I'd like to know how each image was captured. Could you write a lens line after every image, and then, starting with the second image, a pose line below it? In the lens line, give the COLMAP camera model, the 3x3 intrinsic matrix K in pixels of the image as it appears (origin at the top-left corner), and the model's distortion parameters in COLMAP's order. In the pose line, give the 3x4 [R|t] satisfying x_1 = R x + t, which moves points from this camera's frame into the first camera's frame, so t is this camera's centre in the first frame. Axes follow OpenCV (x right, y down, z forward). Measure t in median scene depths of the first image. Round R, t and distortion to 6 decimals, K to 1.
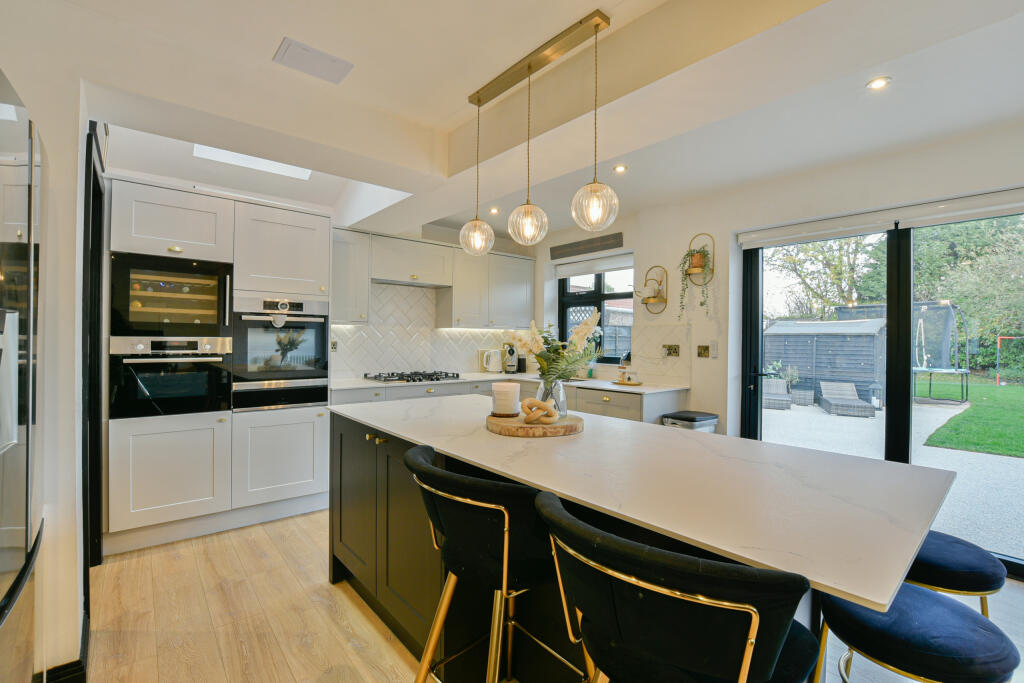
lens RADIAL K [[452.8, 0, 507.6], [0, 452.8, 339.9], [0, 0, 1]] dist [-0.032333, 0.000630]
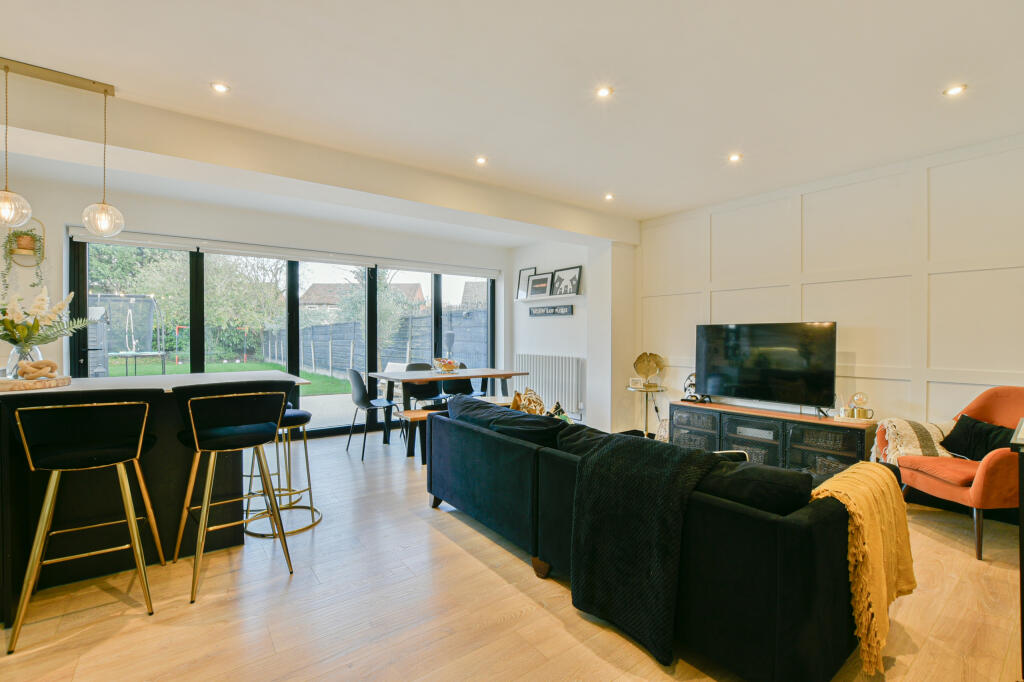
lens RADIAL K [[452.8, 0, 507.6], [0, 452.8, 339.4], [0, 0, 1]] dist [-0.032333, 0.000630]
pose [[0.060193, -0.018177, 0.998021, -0.403116], [-0.001433, 0.999832, 0.018296, 0.022304], [-0.998186, -0.002531, 0.060157, -0.137899]]
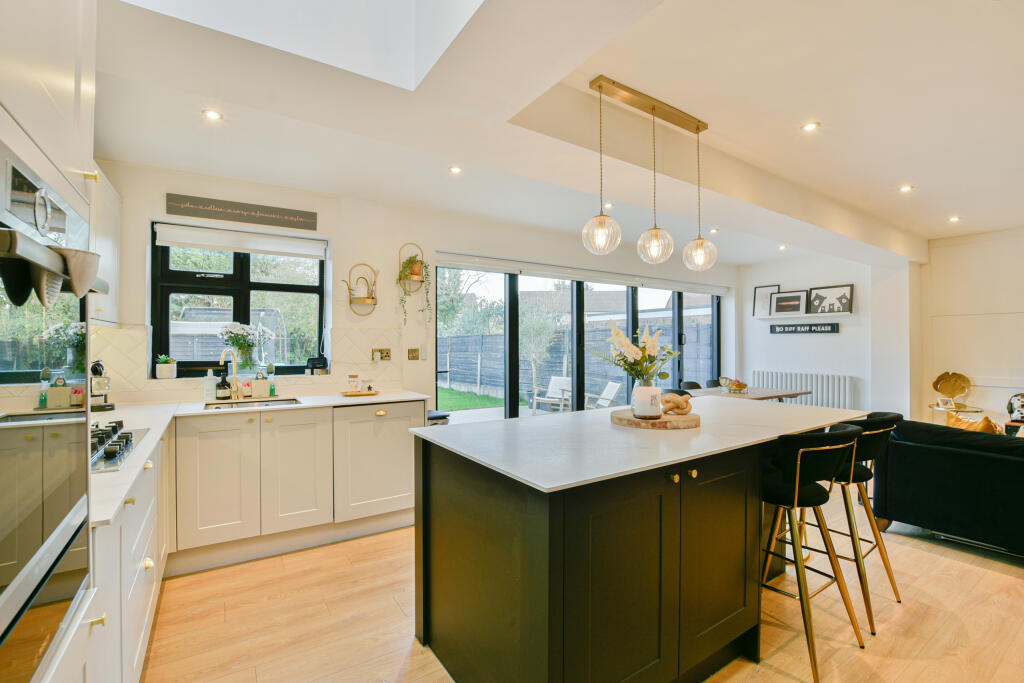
lens RADIAL K [[452.8, 0, 507.6], [0, 452.8, 339.9], [0, 0, 1]] dist [-0.032333, 0.000630]
pose [[0.119139, -0.002414, 0.992875, -0.472107], [0.001909, 0.999996, 0.002202, -0.007843], [-0.992876, 0.001633, 0.119144, 0.507616]]
